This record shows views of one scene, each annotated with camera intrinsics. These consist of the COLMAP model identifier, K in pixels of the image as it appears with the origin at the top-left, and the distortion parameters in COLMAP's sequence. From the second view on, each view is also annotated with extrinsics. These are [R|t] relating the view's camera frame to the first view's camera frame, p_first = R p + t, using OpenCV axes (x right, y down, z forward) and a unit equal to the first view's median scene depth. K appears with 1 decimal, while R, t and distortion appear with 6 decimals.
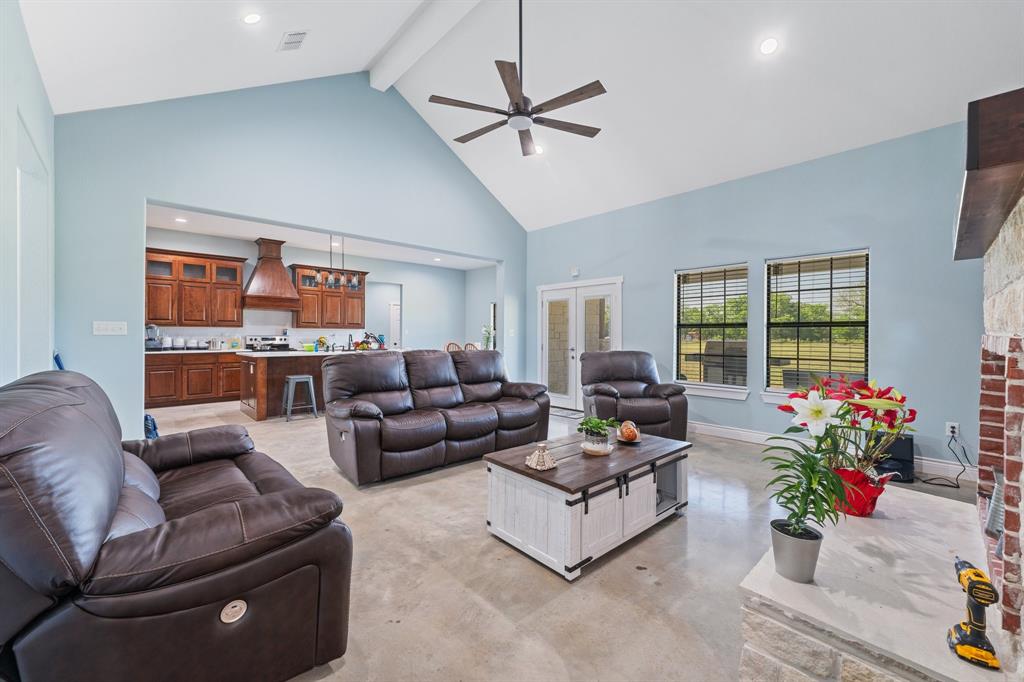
lens RADIAL K [[411.1, 0, 512.0], [0, 411.1, 341.0], [0, 0, 1]] dist [0.002423, 0.000175]
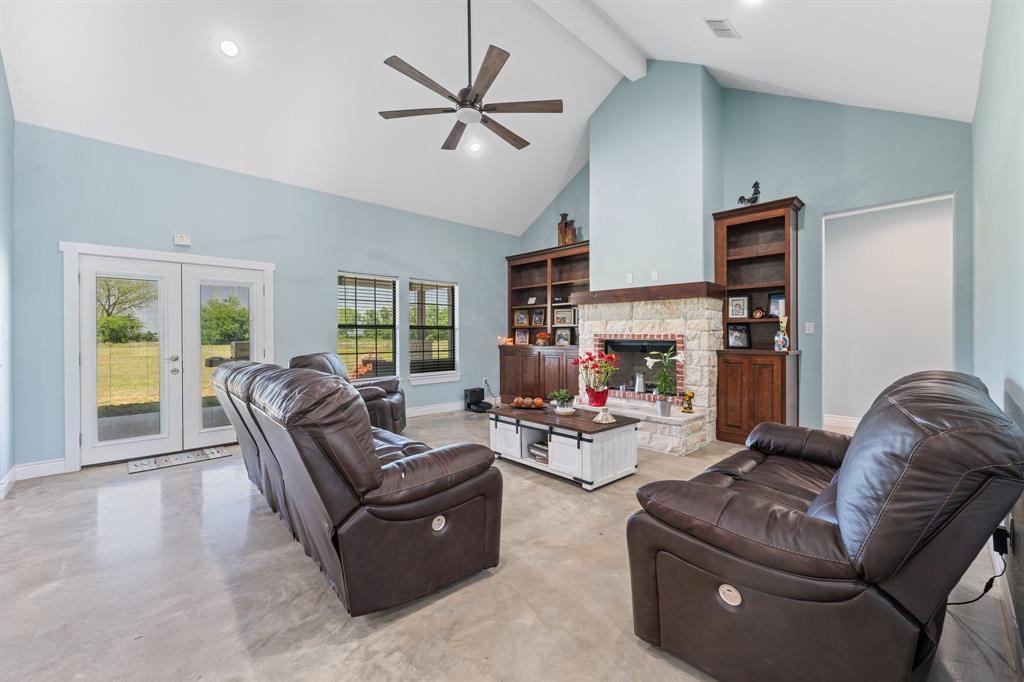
lens RADIAL K [[411.1, 0, 512.0], [0, 411.1, 341.0], [0, 0, 1]] dist [0.002423, 0.000175]
pose [[-0.014367, -0.015426, 0.999778, -0.671054], [0.020405, 0.999668, 0.015718, -0.008191], [-0.999689, 0.020626, -0.014047, 0.644923]]
